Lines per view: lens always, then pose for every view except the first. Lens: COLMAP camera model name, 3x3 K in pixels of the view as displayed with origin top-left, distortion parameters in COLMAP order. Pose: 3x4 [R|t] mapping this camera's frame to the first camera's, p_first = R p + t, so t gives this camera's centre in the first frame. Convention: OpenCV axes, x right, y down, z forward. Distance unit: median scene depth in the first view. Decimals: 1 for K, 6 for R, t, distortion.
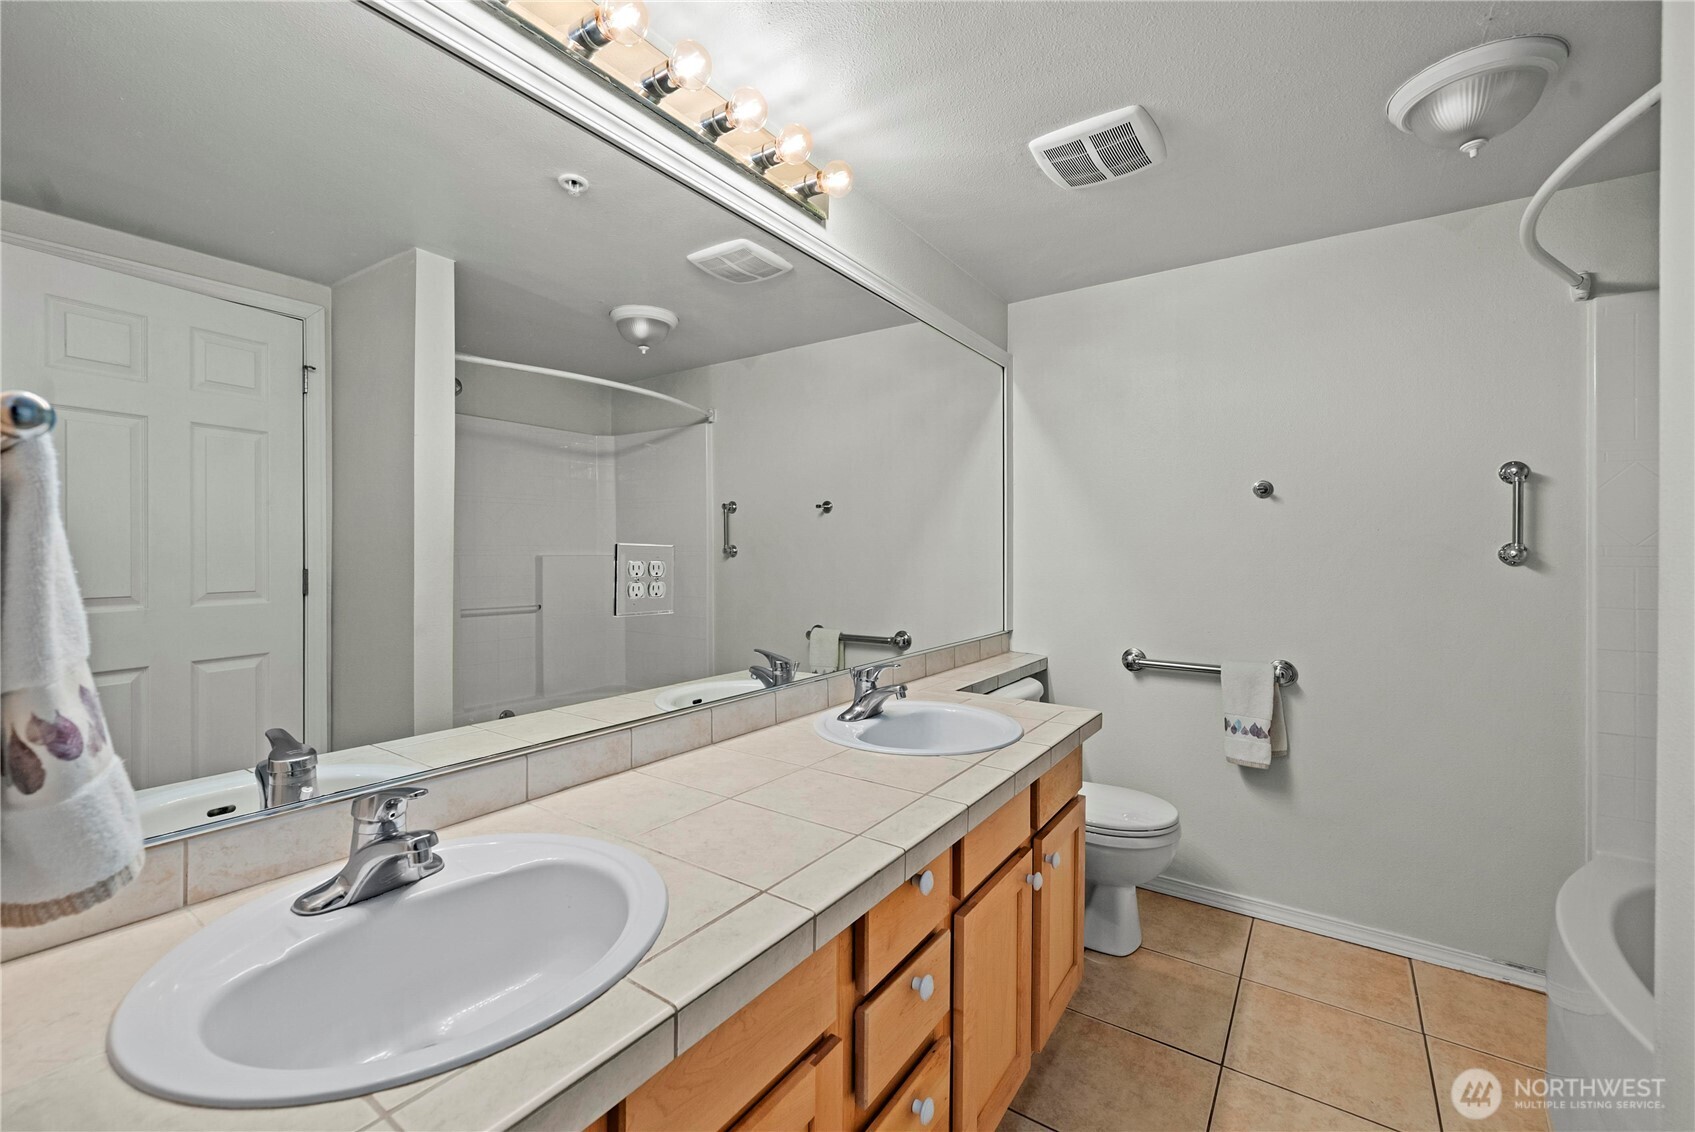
lens RADIAL K [[723.8, 0, 818.9], [0, 723.8, 550.0], [0, 0, 1]] dist [0.000874, -0.000099]
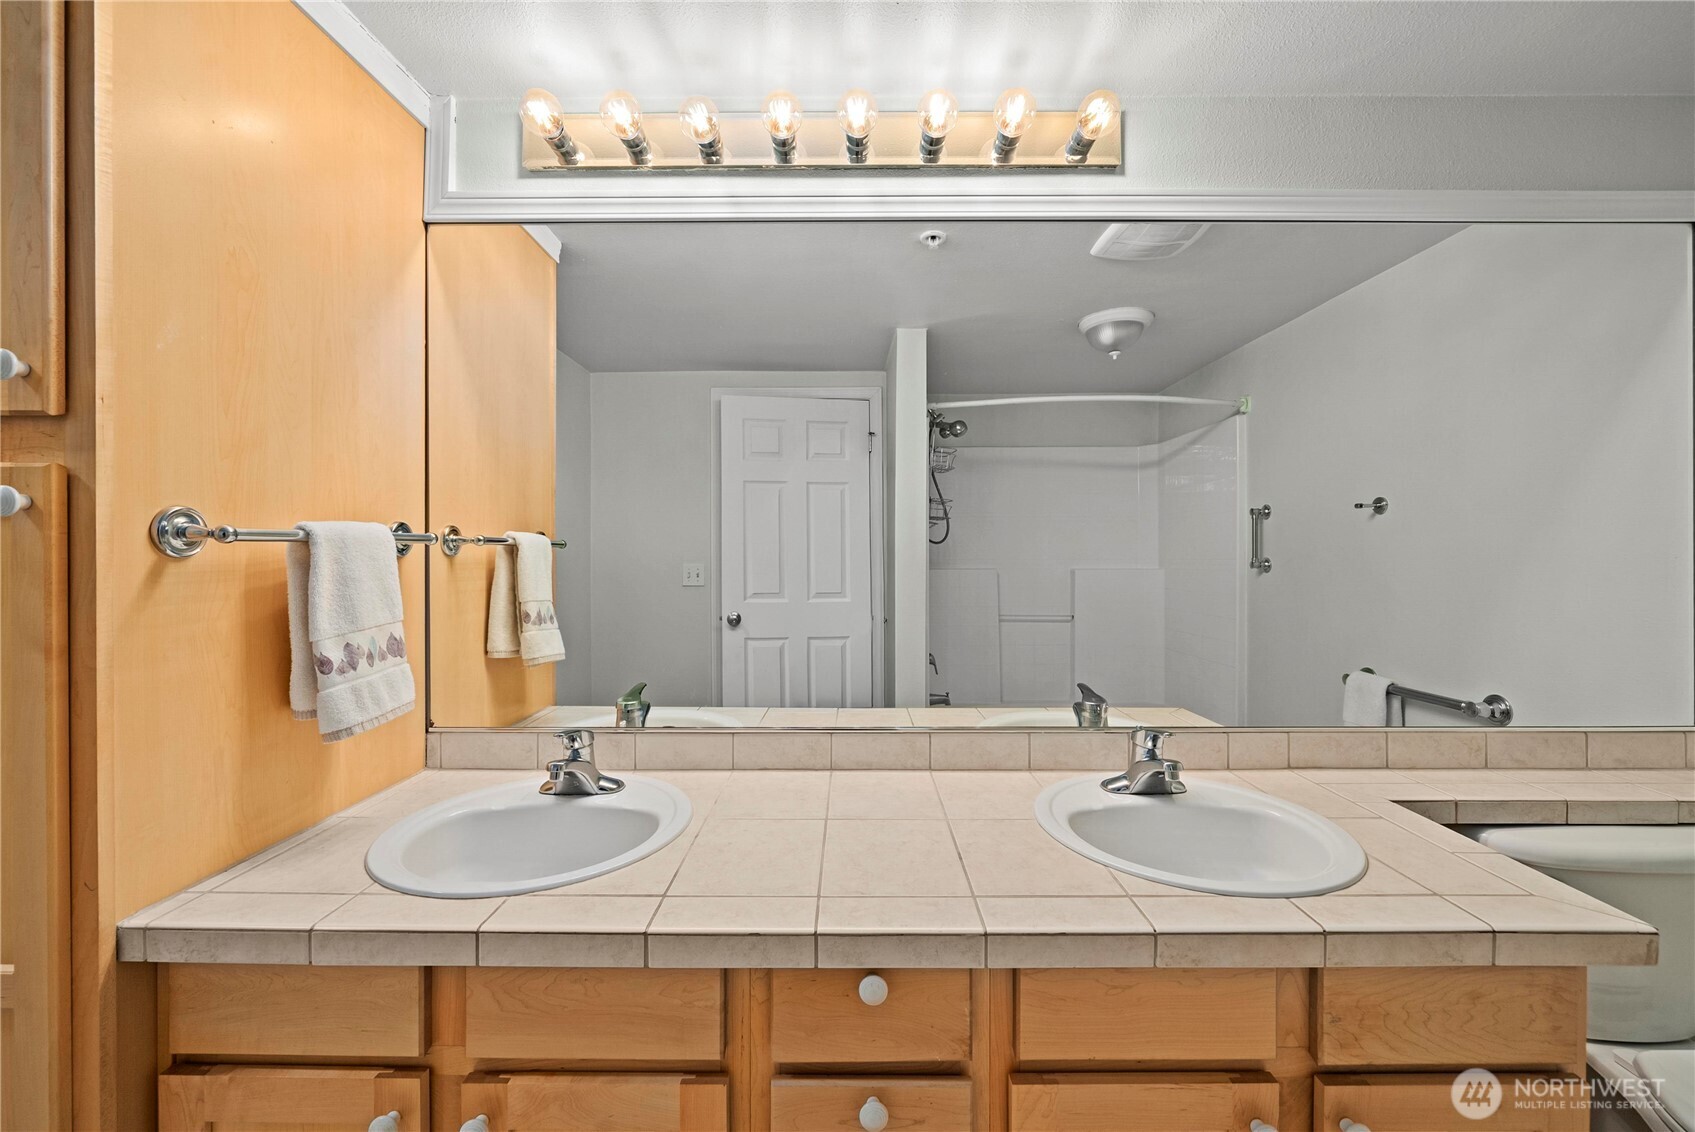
lens RADIAL K [[668.7, 0, 838.5], [0, 668.7, 555.2], [0, 0, 1]] dist [-0.002324, -0.000351]
pose [[0.563728, -0.002211, -0.825958, 0.331013], [0.004213, 0.999991, 0.000199, -0.016549], [0.825950, -0.003592, 0.563732, 0.234106]]
